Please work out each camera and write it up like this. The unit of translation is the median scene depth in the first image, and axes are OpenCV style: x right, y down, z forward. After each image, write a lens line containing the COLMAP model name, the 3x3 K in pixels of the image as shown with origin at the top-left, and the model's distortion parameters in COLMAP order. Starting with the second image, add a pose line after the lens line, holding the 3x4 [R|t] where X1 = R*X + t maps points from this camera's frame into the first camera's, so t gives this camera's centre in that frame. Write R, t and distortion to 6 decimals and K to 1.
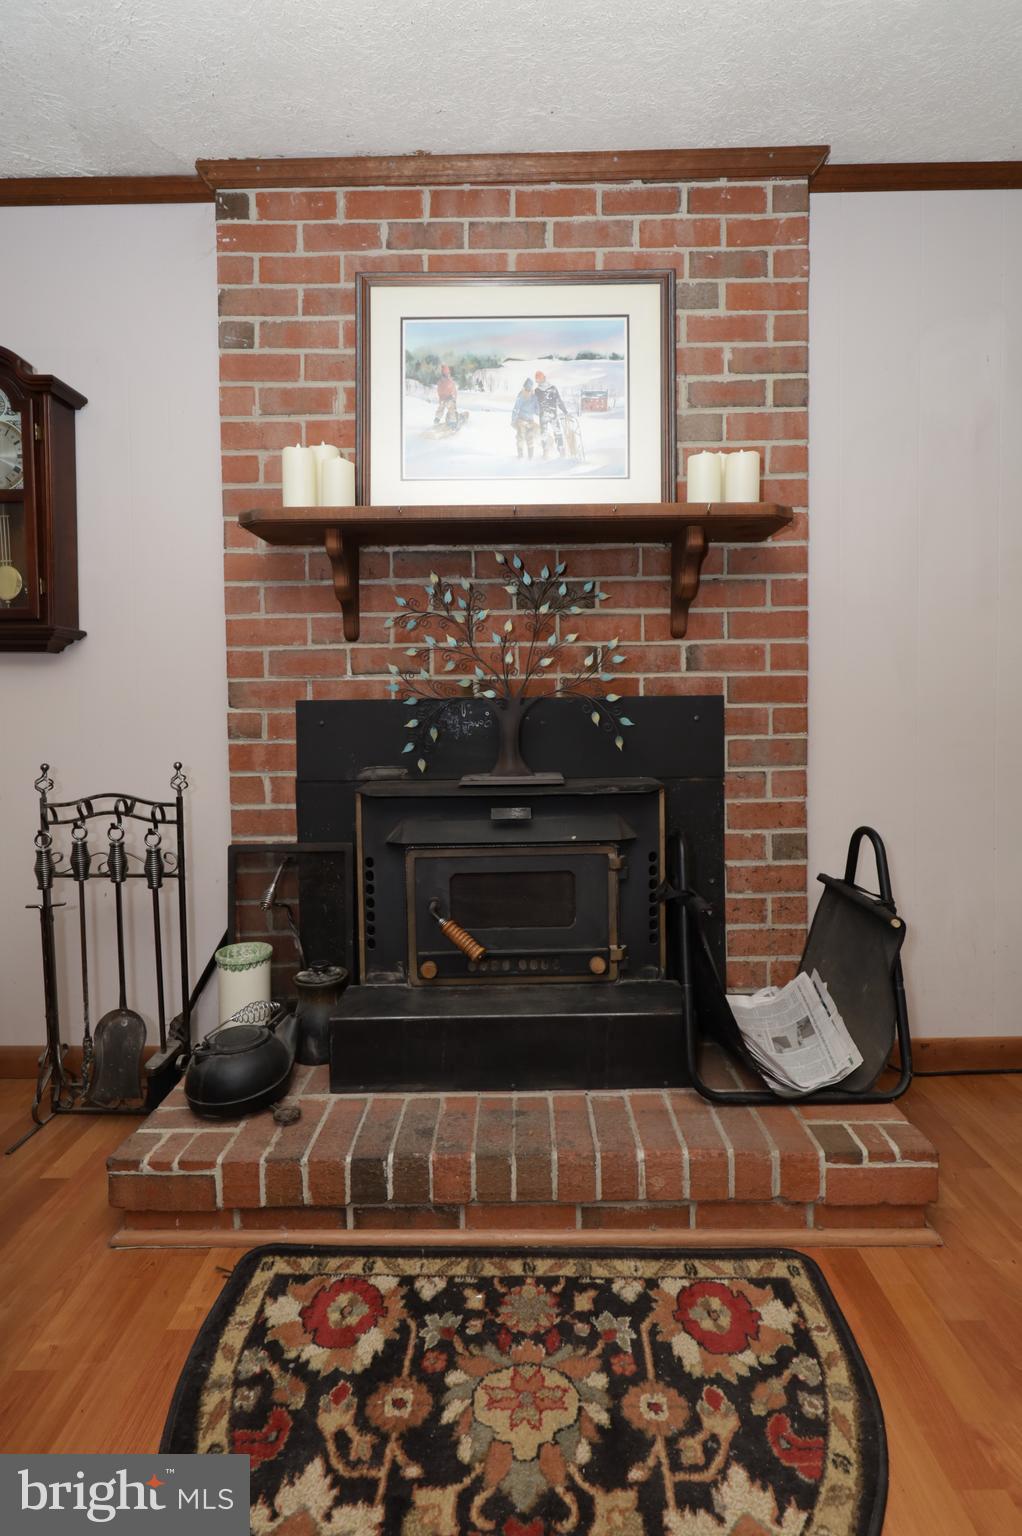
lens RADIAL K [[705.0, 0, 490.8], [0, 705.0, 771.3], [0, 0, 1]] dist [-0.000569, 0.000130]
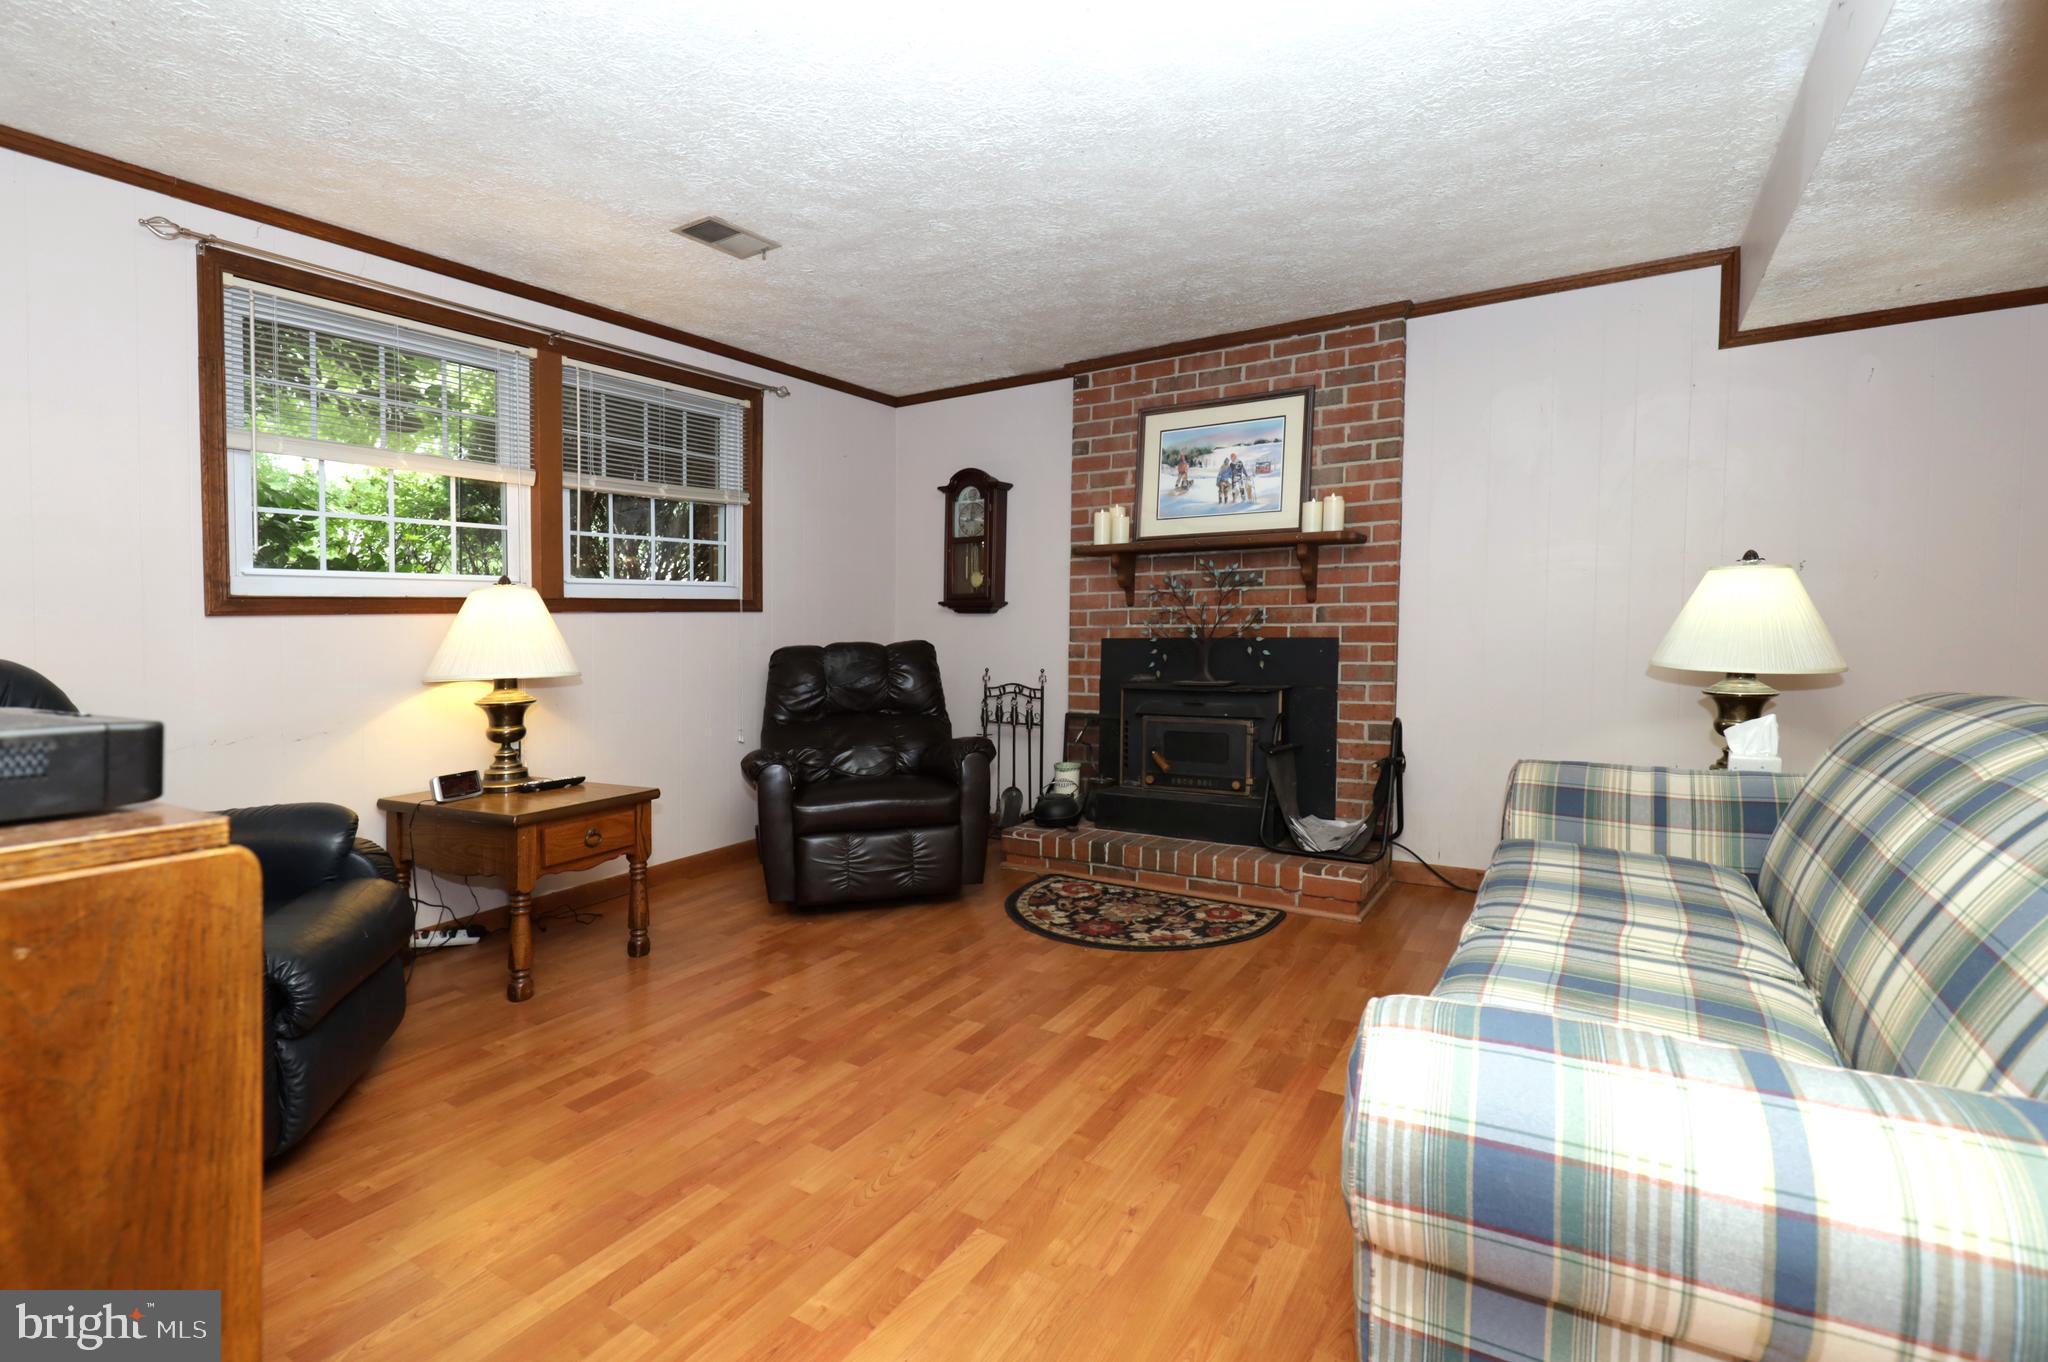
lens RADIAL K [[940.0, 0, 1024.7], [0, 940.0, 673.1], [0, 0, 1]] dist [-0.000569, 0.000130]
pose [[0.864171, 0.027476, -0.502447, 0.823156], [-0.042256, 0.998944, -0.018051, 0.047190], [0.501420, 0.036830, 0.864420, -1.286173]]
